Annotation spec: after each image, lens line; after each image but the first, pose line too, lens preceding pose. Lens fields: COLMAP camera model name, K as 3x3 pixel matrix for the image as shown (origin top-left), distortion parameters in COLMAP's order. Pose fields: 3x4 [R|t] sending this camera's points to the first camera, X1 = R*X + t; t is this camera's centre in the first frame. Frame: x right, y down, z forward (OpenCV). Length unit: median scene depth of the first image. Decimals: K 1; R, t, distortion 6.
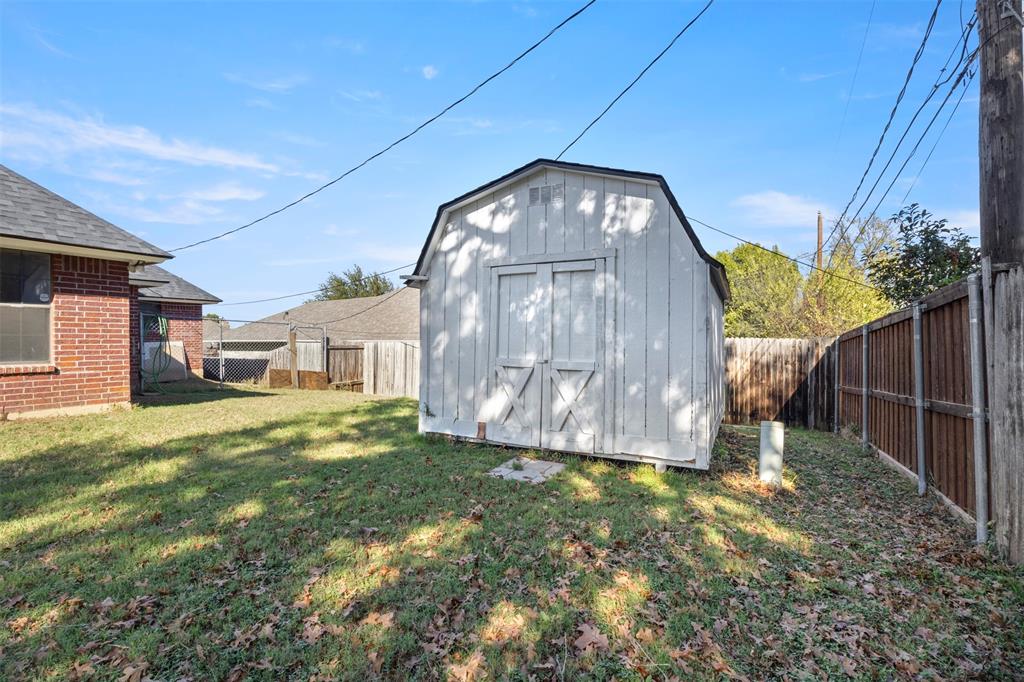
lens RADIAL K [[468.0, 0, 509.4], [0, 468.0, 339.4], [0, 0, 1]] dist [0.004830, -0.000448]
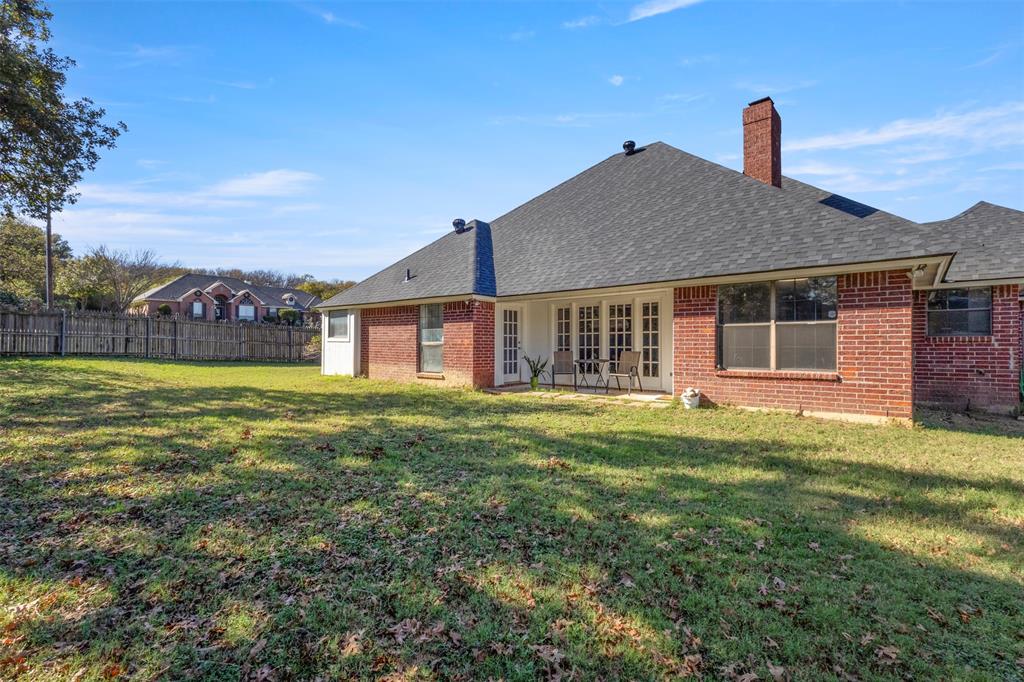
lens RADIAL K [[468.0, 0, 509.7], [0, 468.0, 341.3], [0, 0, 1]] dist [0.004830, -0.000448]
pose [[-0.171041, -0.007121, -0.985238, 0.259009], [0.001380, 0.999971, -0.007468, -0.015437], [0.985263, -0.002637, -0.171027, 0.407330]]
